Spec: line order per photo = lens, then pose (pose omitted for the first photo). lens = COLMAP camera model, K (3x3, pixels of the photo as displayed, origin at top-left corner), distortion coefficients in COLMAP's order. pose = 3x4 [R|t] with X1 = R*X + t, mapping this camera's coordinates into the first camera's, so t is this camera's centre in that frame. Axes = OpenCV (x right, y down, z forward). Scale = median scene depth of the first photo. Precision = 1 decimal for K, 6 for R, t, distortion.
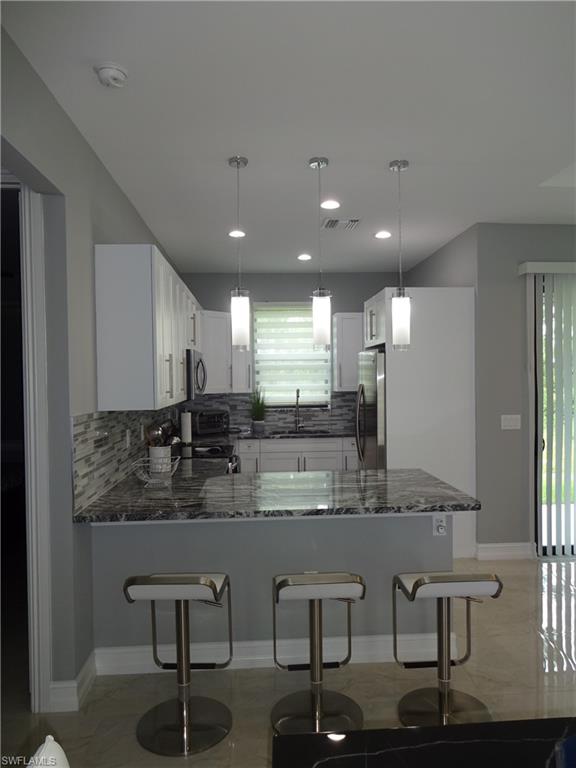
lens RADIAL K [[574.6, 0, 289.9], [0, 574.6, 385.7], [0, 0, 1]] dist [-0.006657, 0.007458]
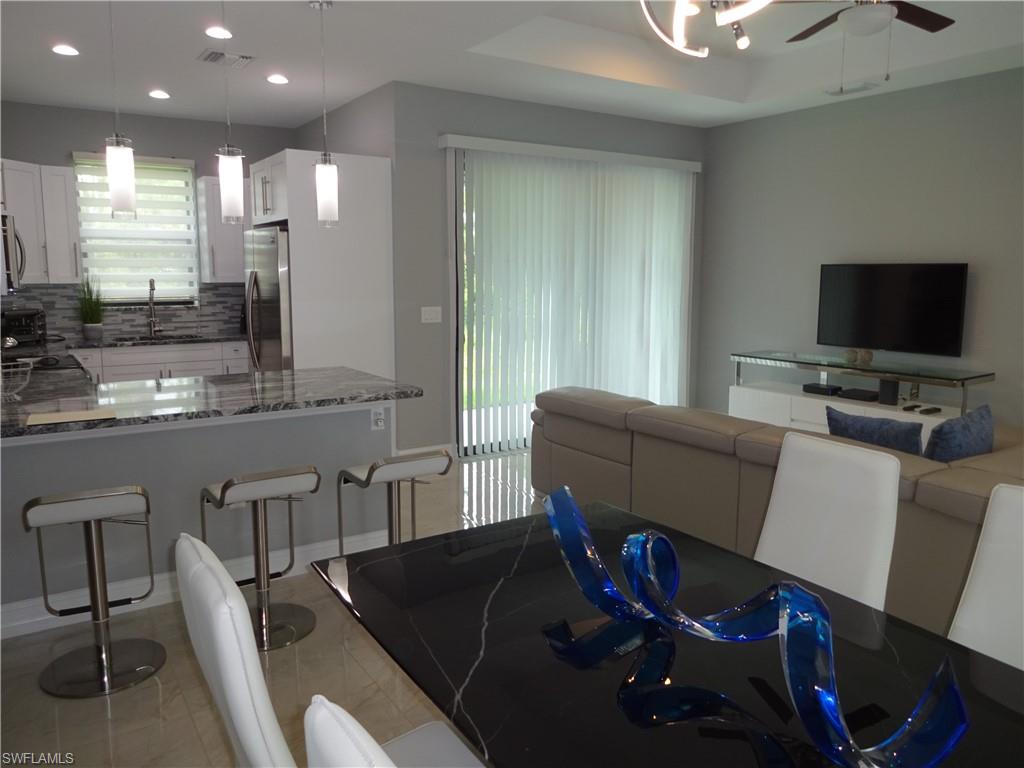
lens RADIAL K [[766.2, 0, 517.7], [0, 766.2, 380.2], [0, 0, 1]] dist [-0.006657, 0.007458]
pose [[0.866731, -0.056433, 0.495573, -0.099596], [-0.005127, 0.992518, 0.121988, 0.017360], [-0.498750, -0.108271, 0.859957, -0.113645]]
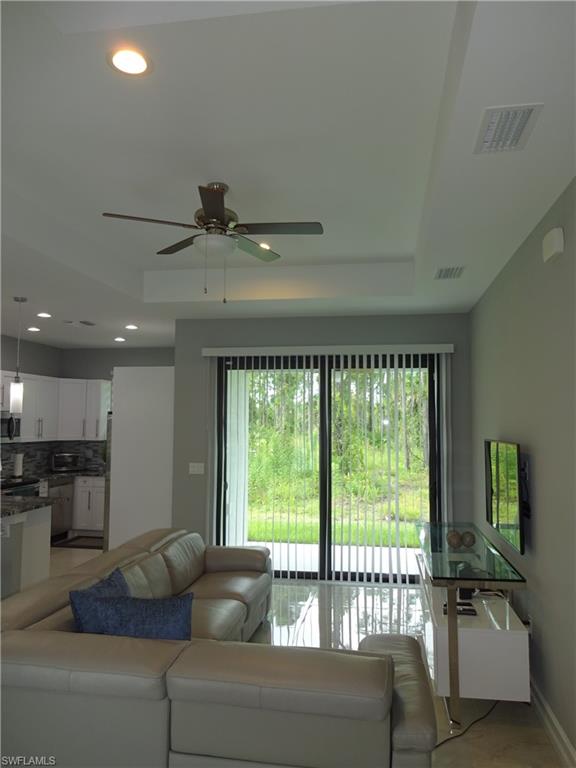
lens RADIAL K [[574.6, 0, 286.6], [0, 574.6, 385.5], [0, 0, 1]] dist [-0.006657, 0.007458]
pose [[0.963522, -0.003186, -0.267611, 0.915271], [-0.017111, 0.997150, -0.073479, -0.031226], [0.267082, 0.075378, 0.960721, -0.201777]]
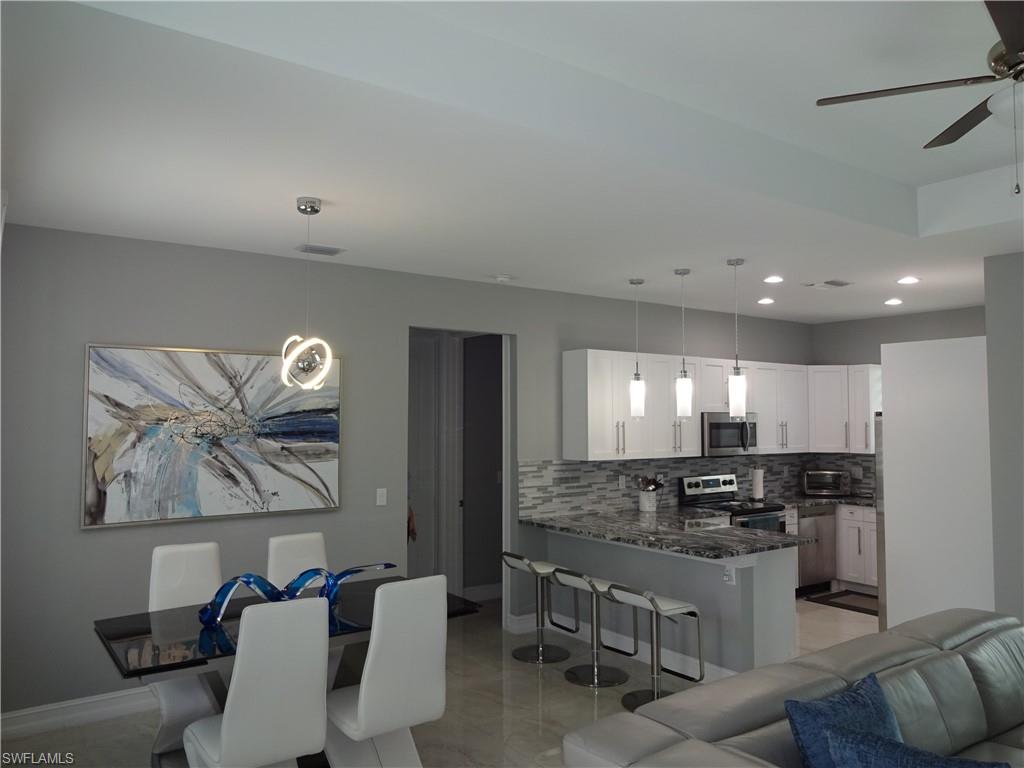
lens RADIAL K [[766.2, 0, 506.3], [0, 766.2, 376.2], [0, 0, 1]] dist [-0.006657, 0.007458]
pose [[0.499190, -0.040499, -0.865545, 0.897171], [-0.017907, 0.998212, -0.057034, -0.039029], [0.866307, 0.043970, 0.497572, -0.110542]]
